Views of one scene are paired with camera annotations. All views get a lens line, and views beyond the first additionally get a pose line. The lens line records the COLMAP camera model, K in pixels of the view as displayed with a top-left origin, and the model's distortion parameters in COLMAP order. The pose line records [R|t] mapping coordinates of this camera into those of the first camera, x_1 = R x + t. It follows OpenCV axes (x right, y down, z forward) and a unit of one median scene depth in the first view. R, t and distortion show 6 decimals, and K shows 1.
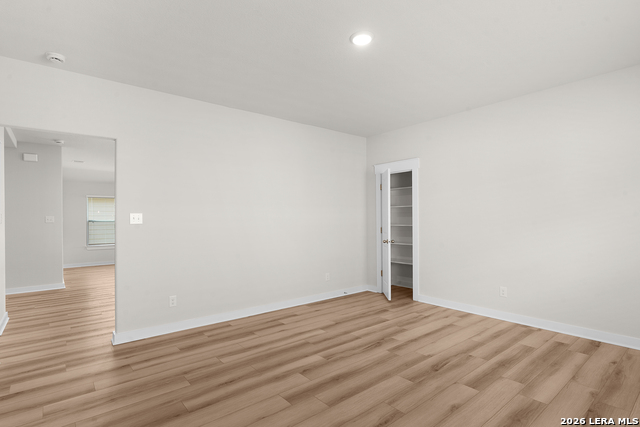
lens RADIAL K [[314.6, 0, 320.0], [0, 314.6, 213.5], [0, 0, 1]] dist [-0.017474, 0.000190]
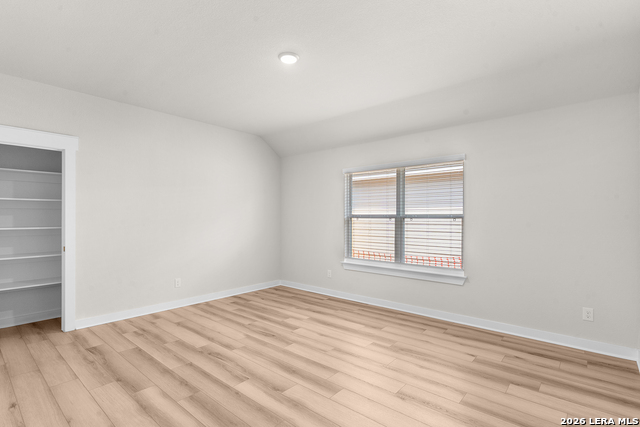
lens RADIAL K [[314.6, 0, 320.0], [0, 314.6, 213.5], [0, 0, 1]] dist [-0.017474, 0.000190]
pose [[-0.144341, 0.012444, 0.989450, -0.711336], [-0.010038, 0.999851, -0.014039, 0.012697], [-0.989477, -0.011958, -0.144195, 0.760456]]
